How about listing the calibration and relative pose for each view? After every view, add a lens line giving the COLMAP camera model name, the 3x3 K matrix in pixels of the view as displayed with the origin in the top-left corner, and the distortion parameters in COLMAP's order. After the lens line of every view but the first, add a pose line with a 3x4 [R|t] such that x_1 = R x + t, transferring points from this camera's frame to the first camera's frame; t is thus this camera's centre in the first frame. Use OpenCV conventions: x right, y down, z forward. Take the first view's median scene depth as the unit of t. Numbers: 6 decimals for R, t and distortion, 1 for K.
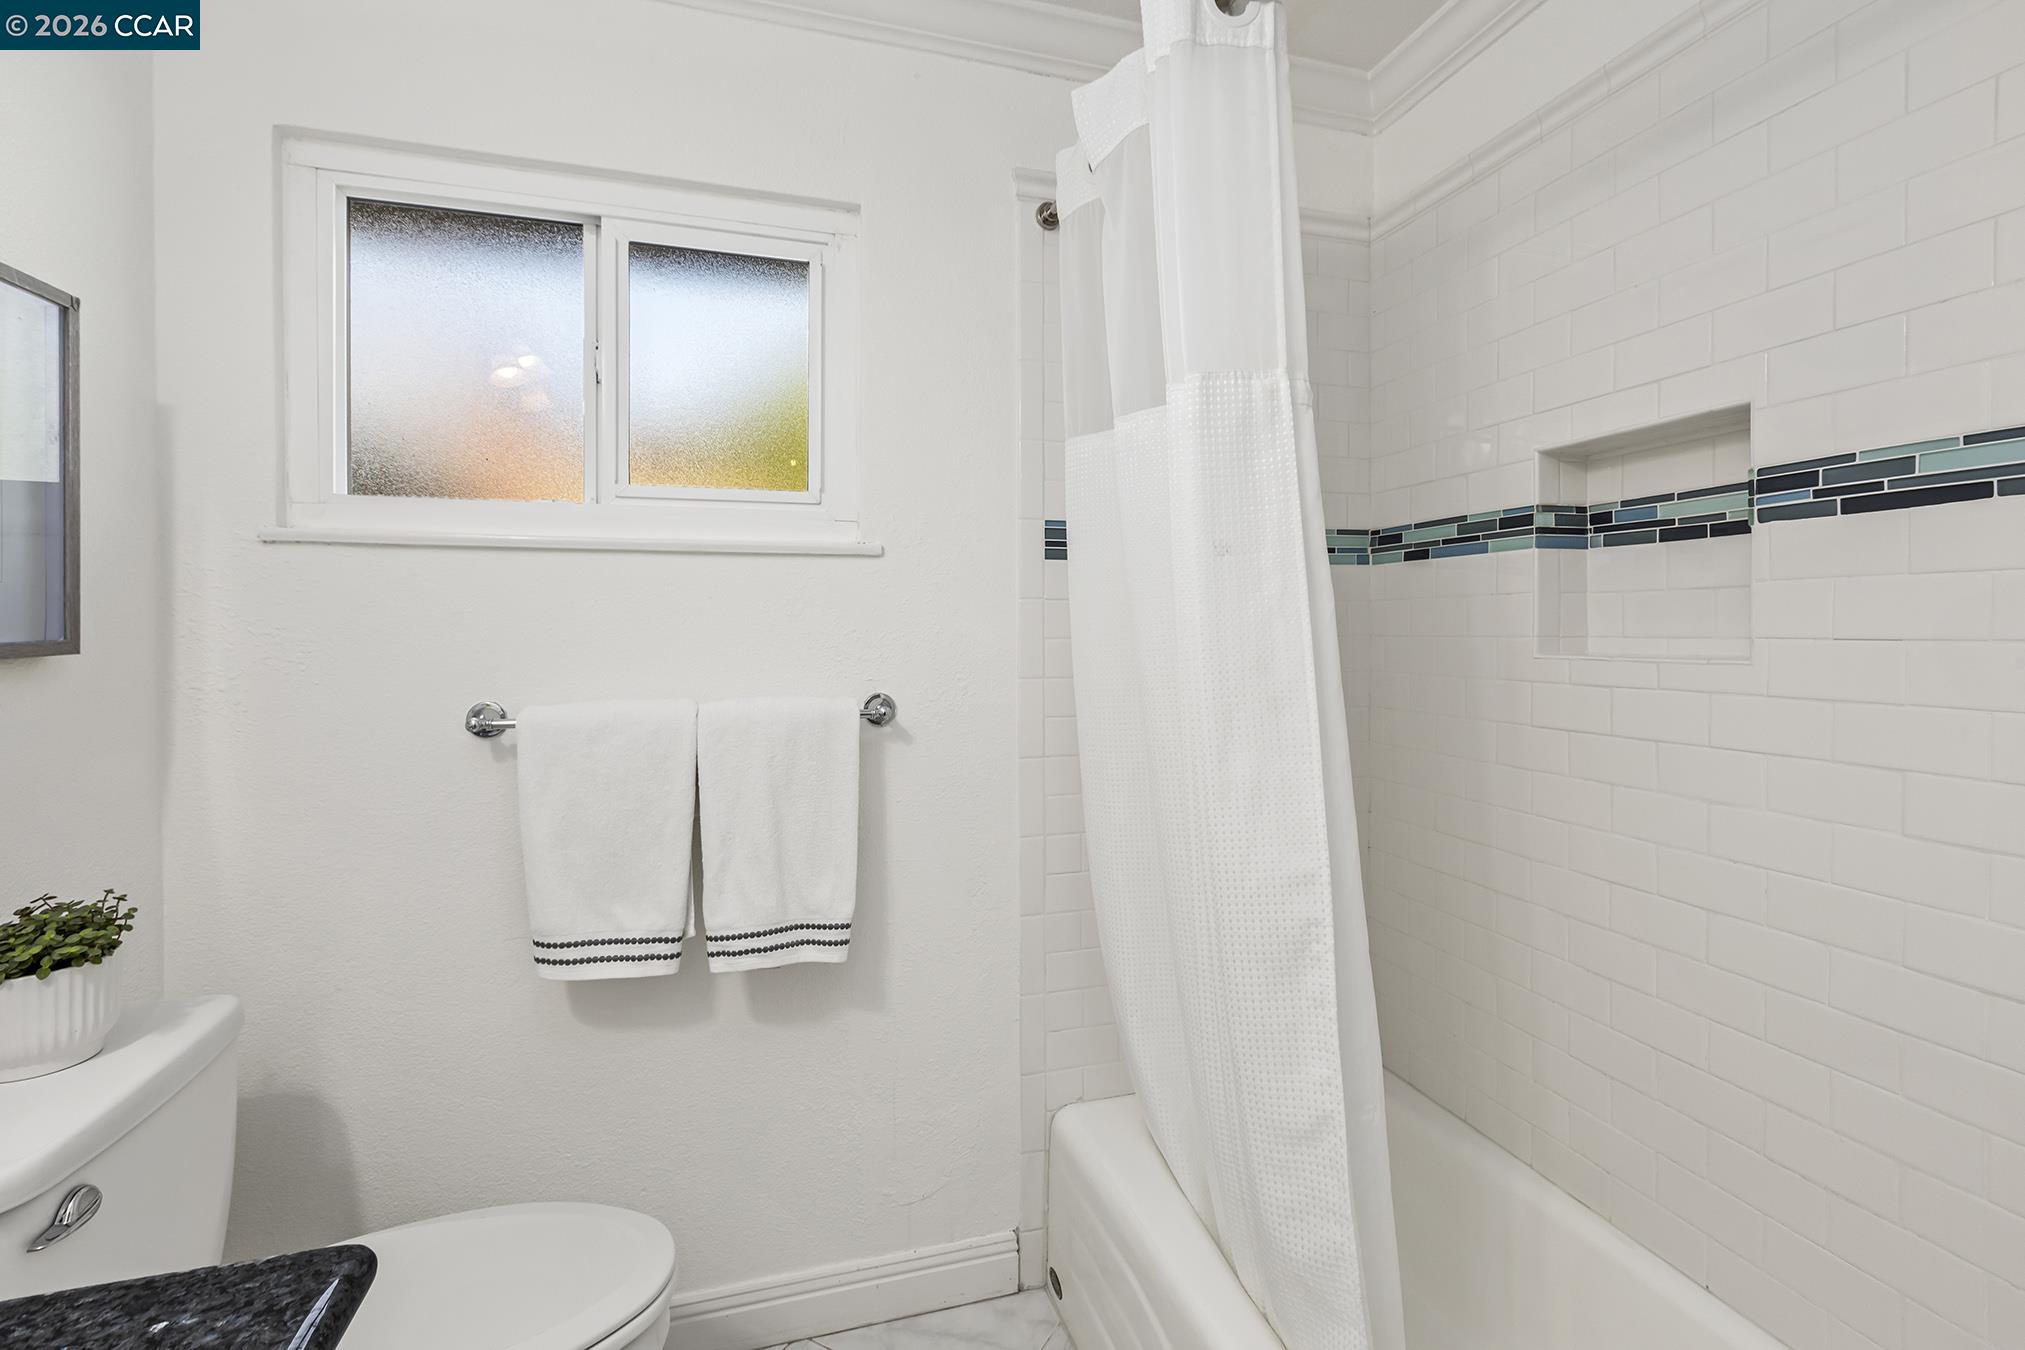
lens RADIAL K [[917.1, 0, 1016.4], [0, 917.1, 628.0], [0, 0, 1]] dist [0.001210, -0.000305]
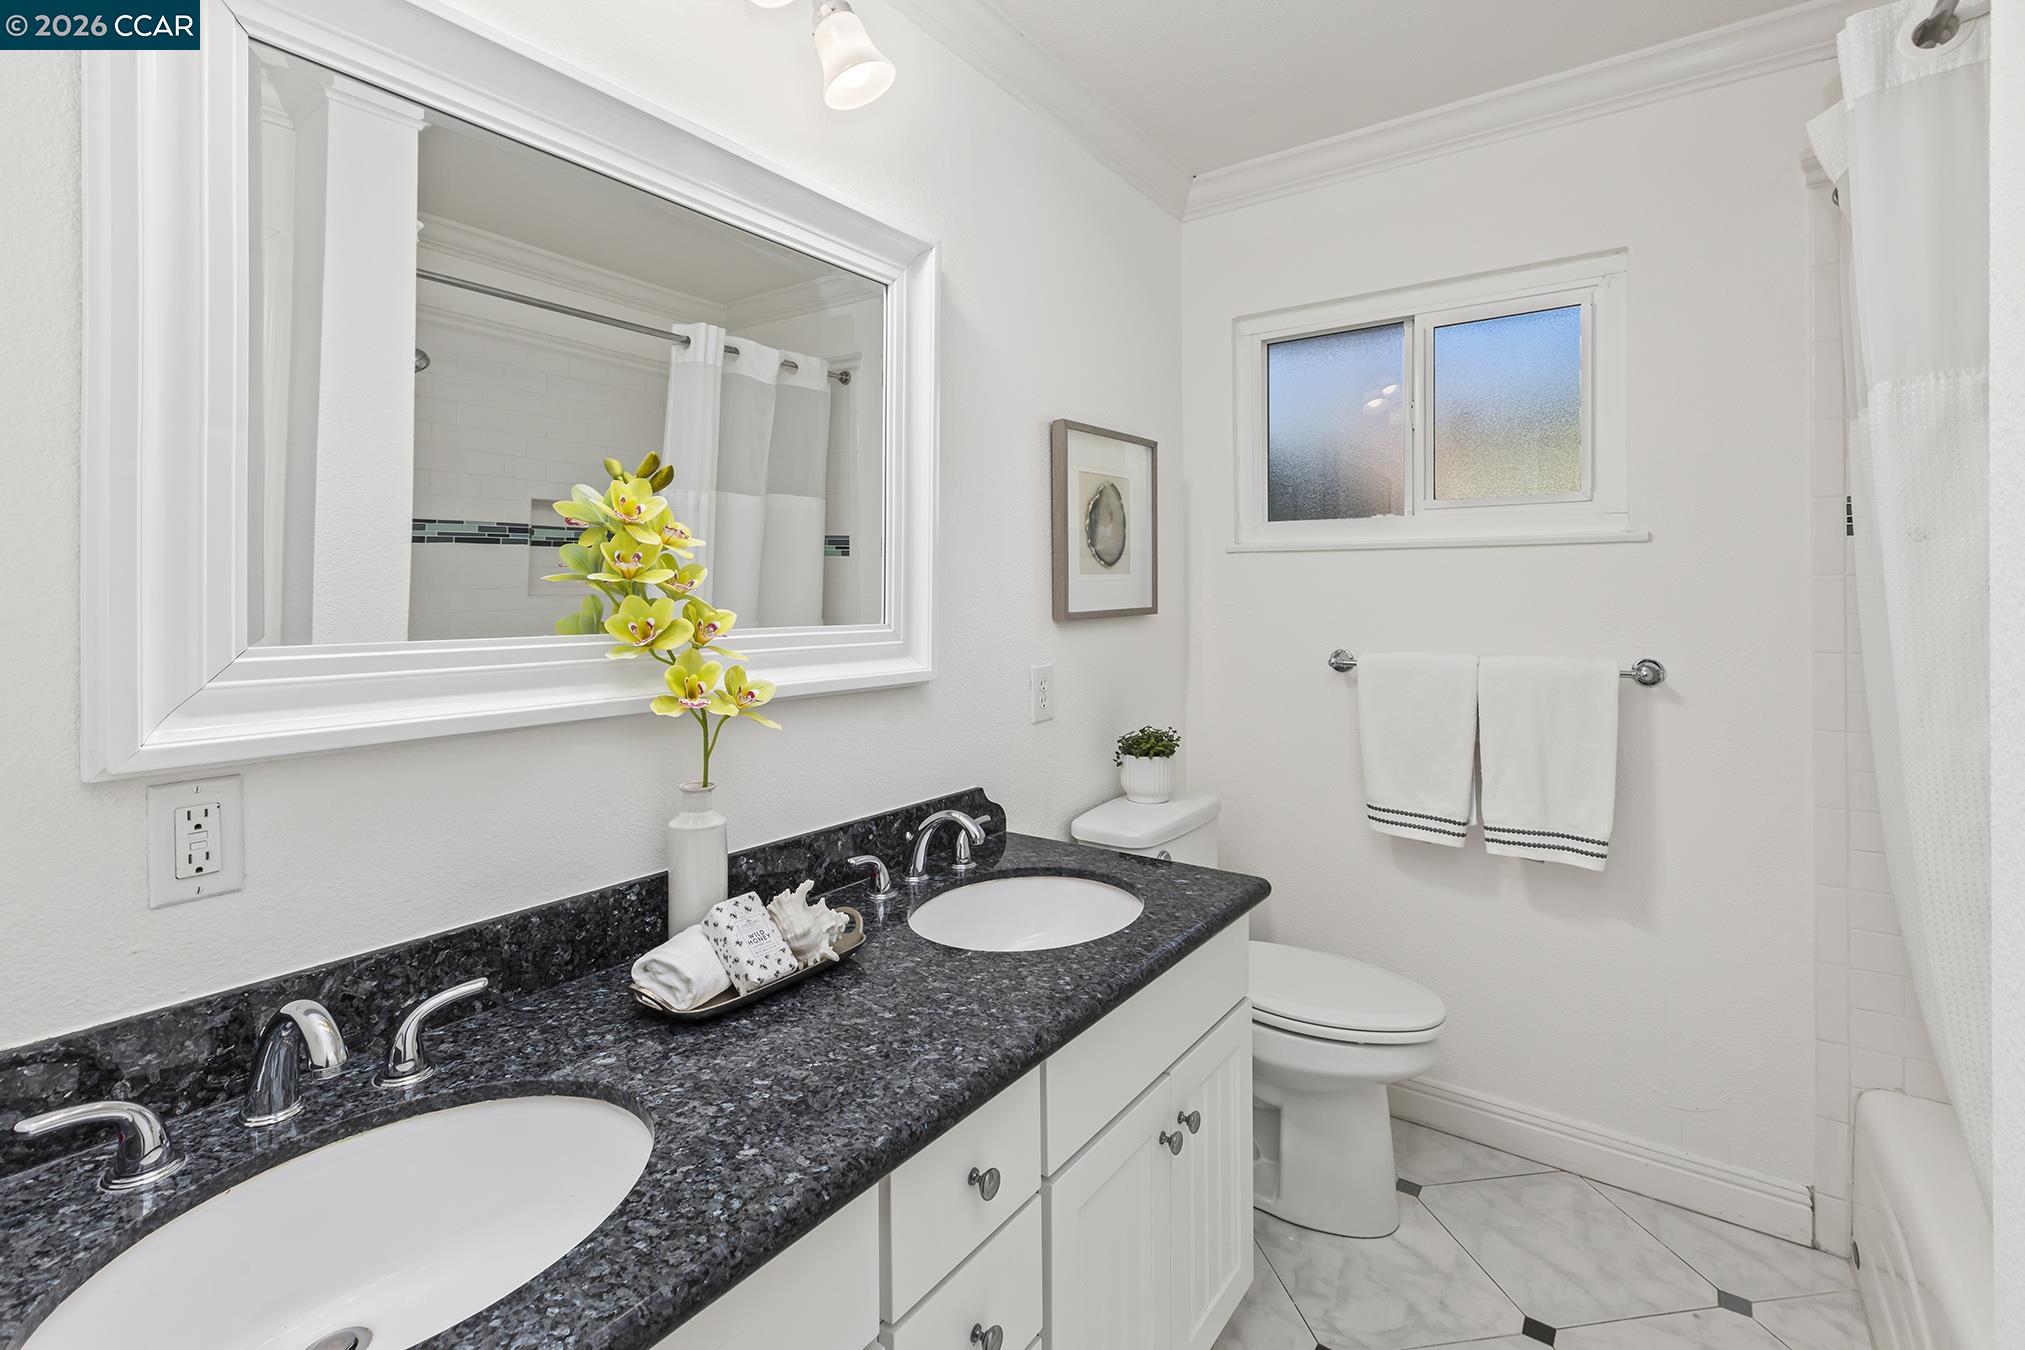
lens RADIAL K [[917.1, 0, 1013.2], [0, 917.1, 594.1], [0, 0, 1]] dist [0.001210, -0.000305]
pose [[0.611307, -0.000936, -0.791393, 0.308411], [0.001374, 0.999999, -0.000122, -0.012425], [0.791392, -0.001013, 0.611308, -0.386678]]
